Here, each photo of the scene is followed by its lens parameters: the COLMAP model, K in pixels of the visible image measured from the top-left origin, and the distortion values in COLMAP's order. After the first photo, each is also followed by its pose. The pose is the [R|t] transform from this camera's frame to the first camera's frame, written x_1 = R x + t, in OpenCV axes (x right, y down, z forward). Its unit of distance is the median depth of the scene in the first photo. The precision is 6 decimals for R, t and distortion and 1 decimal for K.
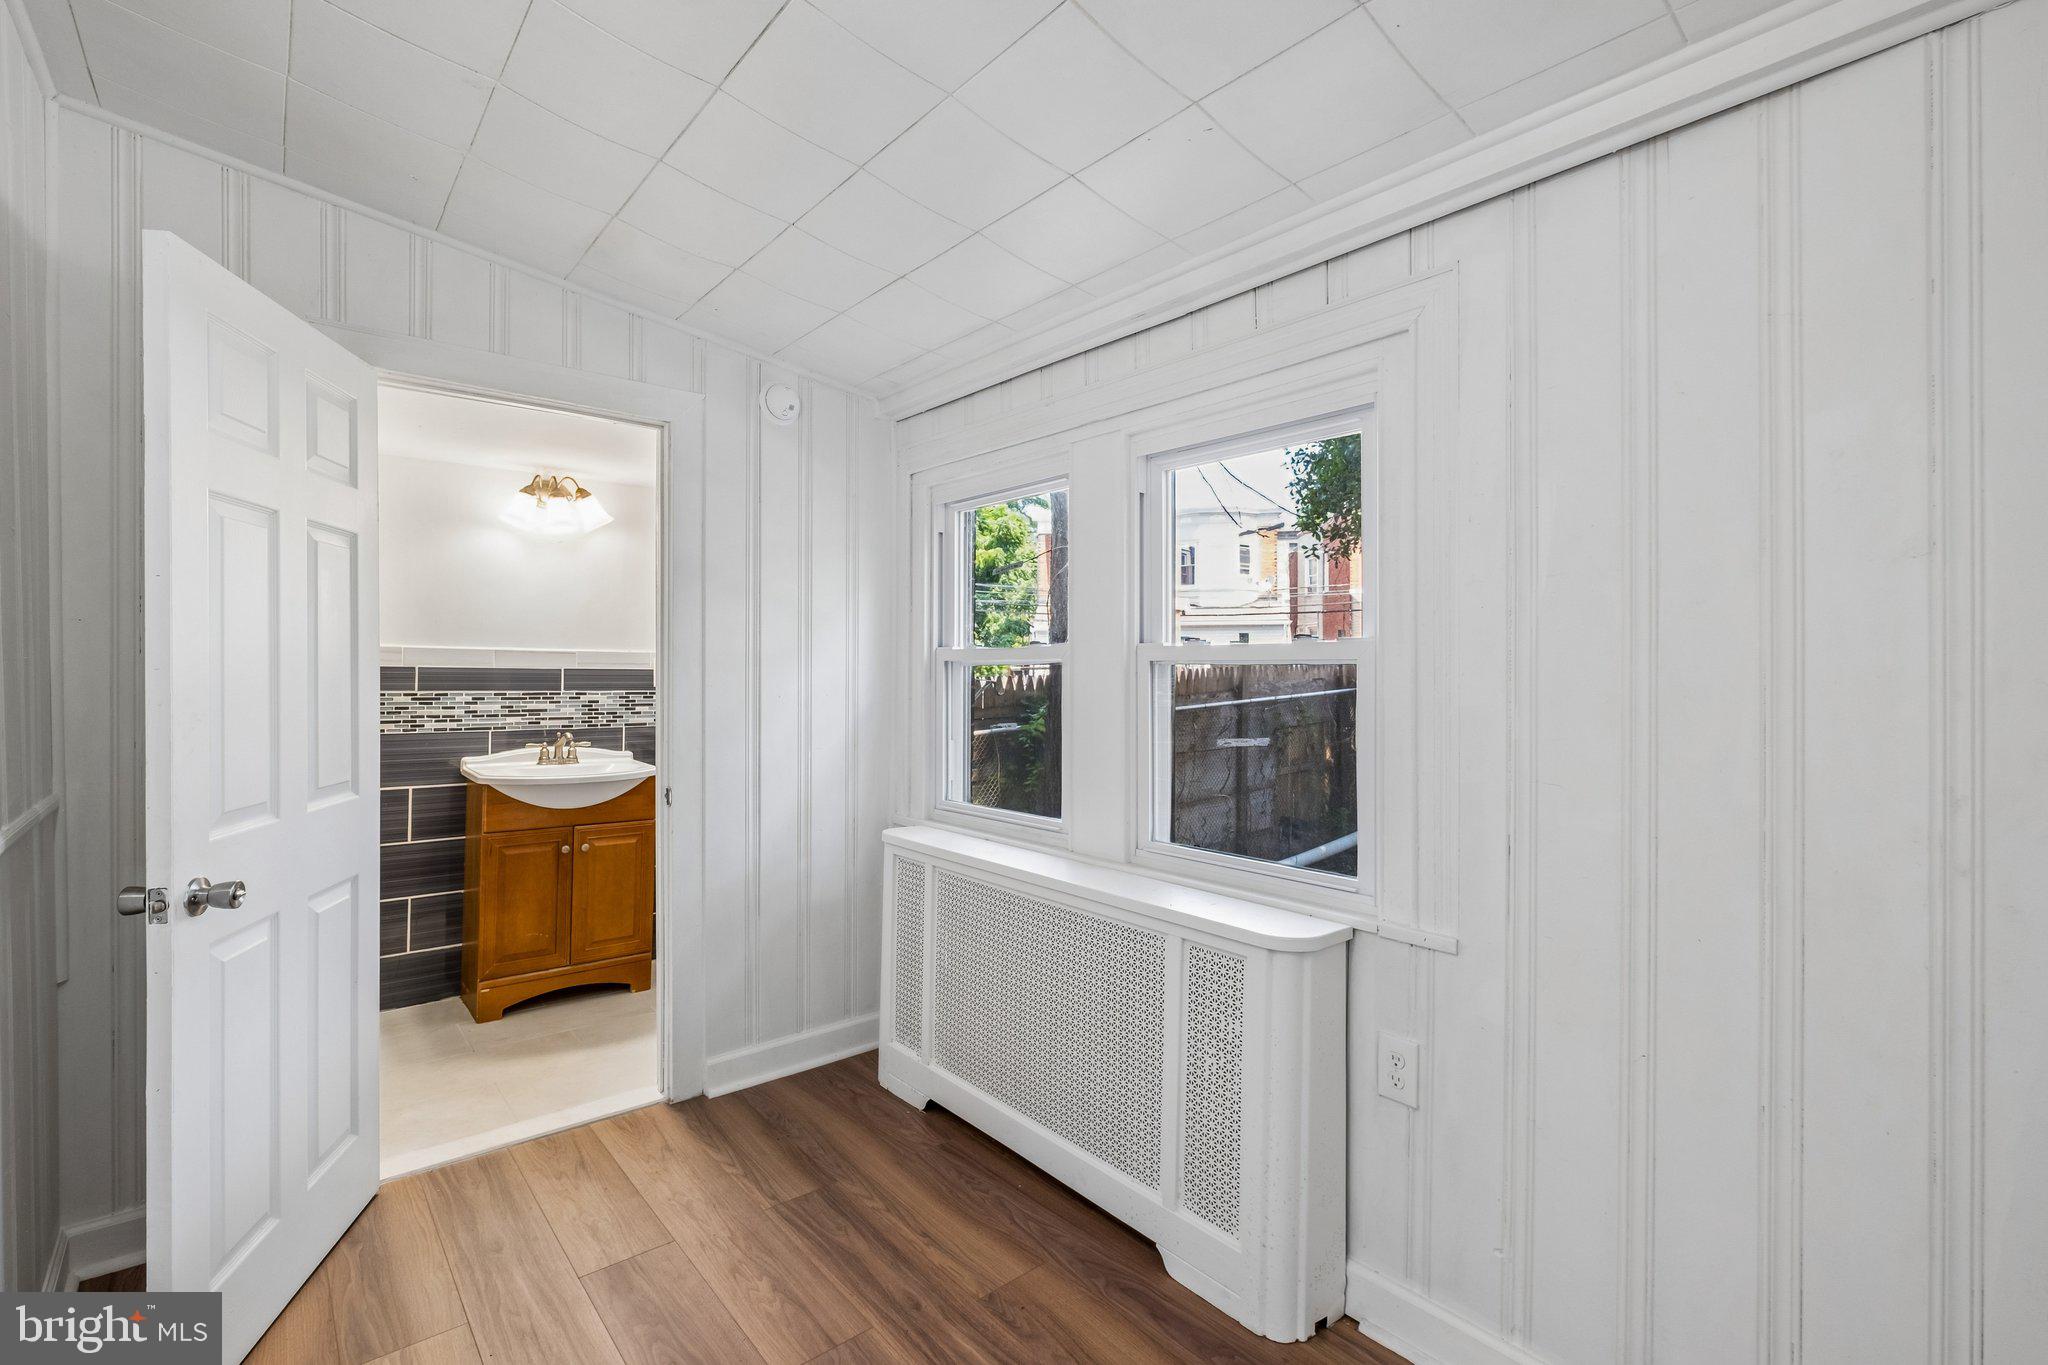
lens RADIAL K [[902.9, 0, 1019.3], [0, 902.9, 666.3], [0, 0, 1]] dist [-0.003051, 0.000369]
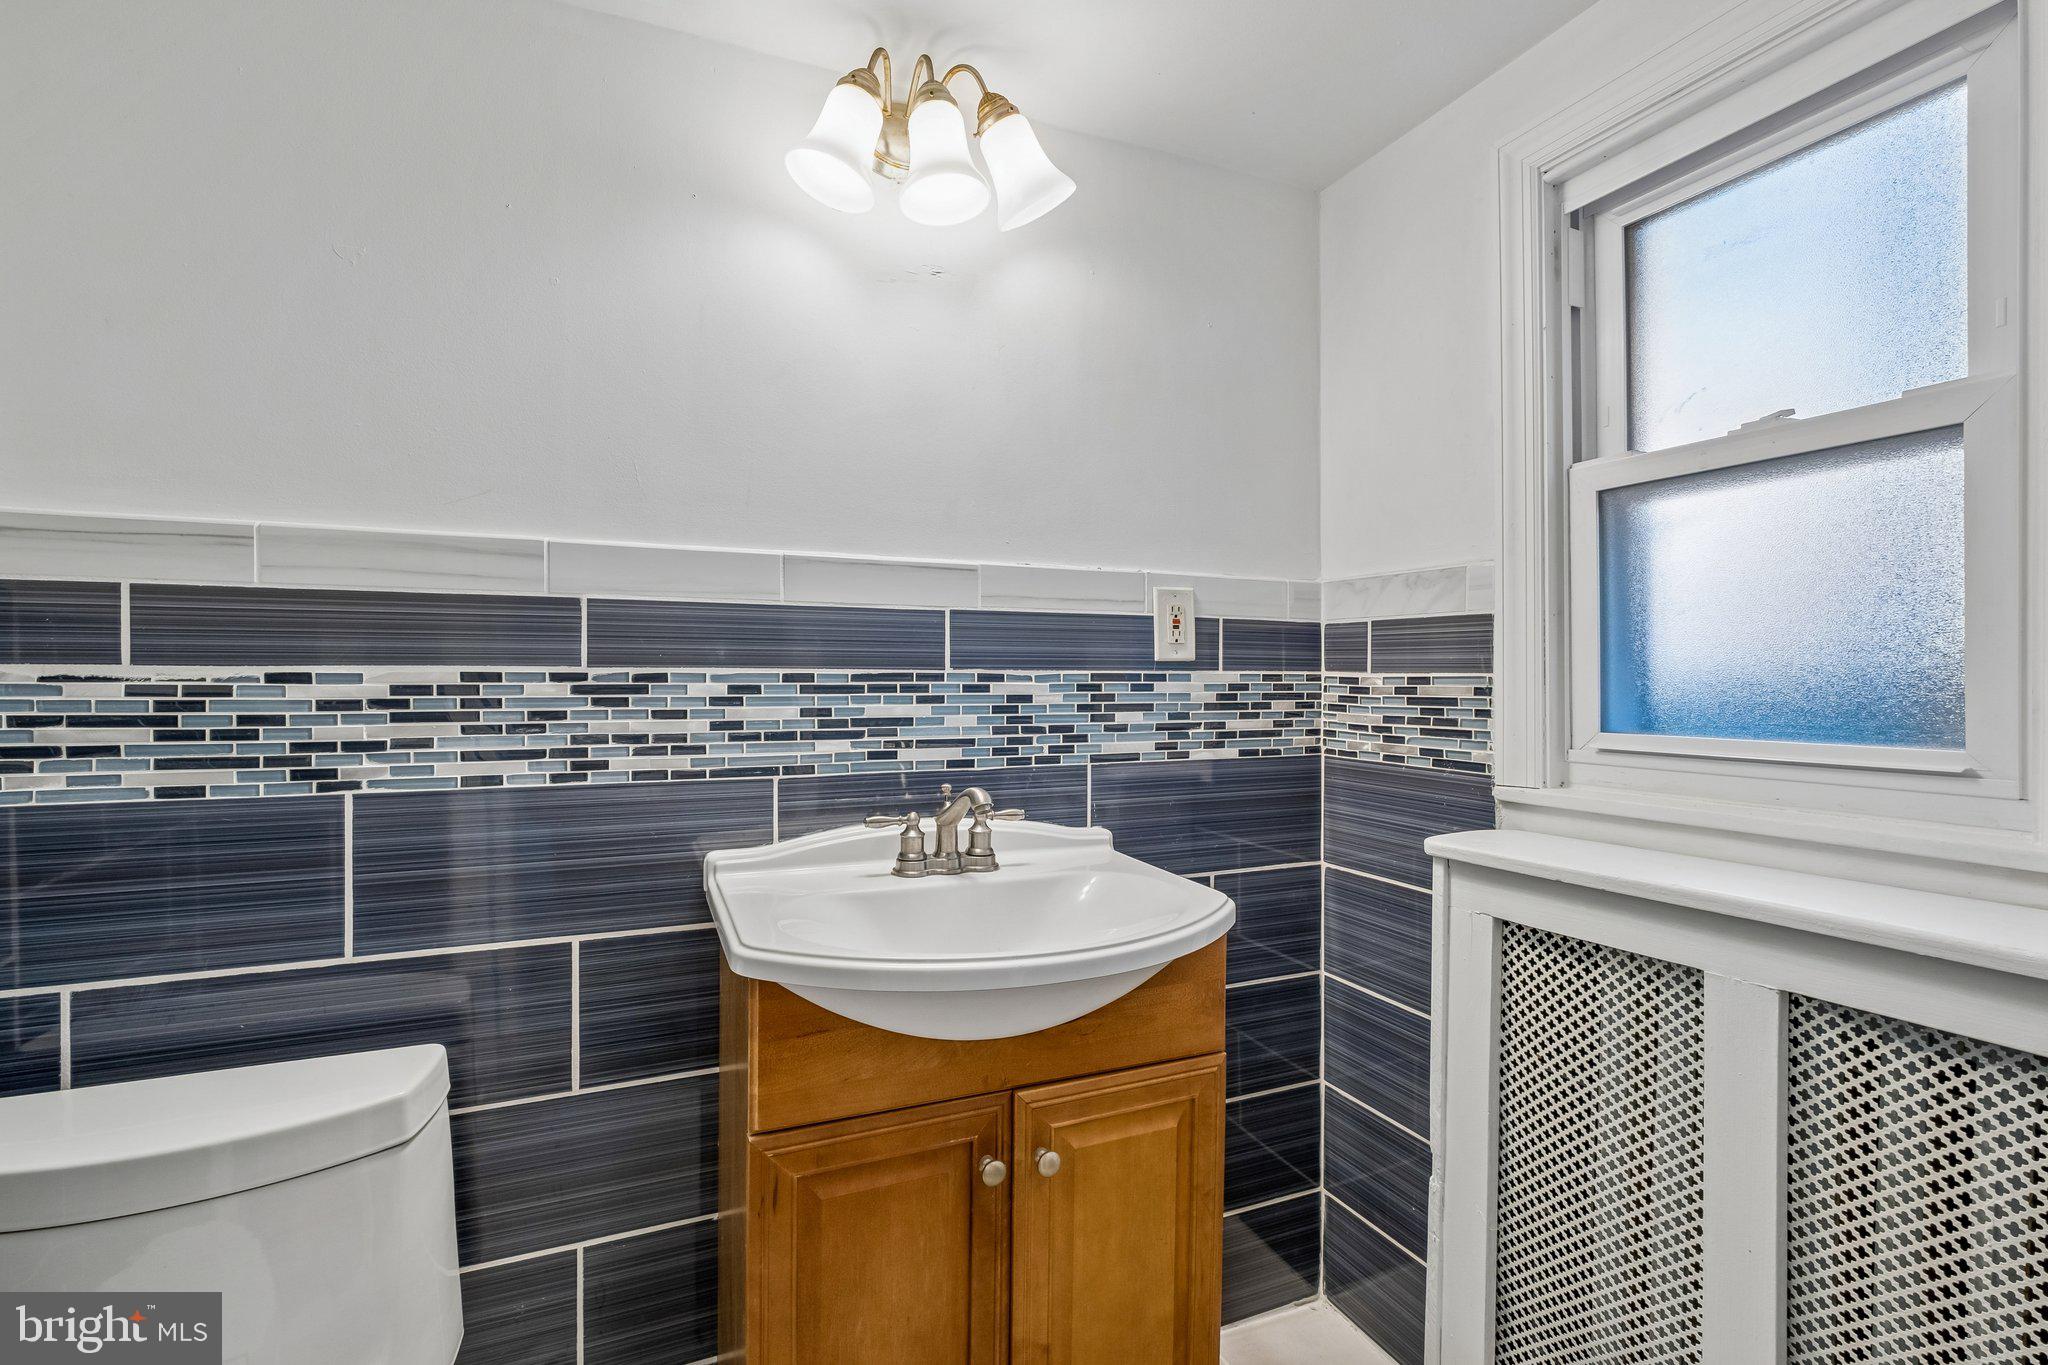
lens RADIAL K [[902.9, 0, 1026.0], [0, 902.9, 685.3], [0, 0, 1]] dist [-0.003051, 0.000369]
pose [[0.958362, -0.013603, -0.285232, -0.385492], [0.015003, 0.999884, 0.002726, 0.034704], [0.285162, -0.006892, 0.958455, 0.680226]]
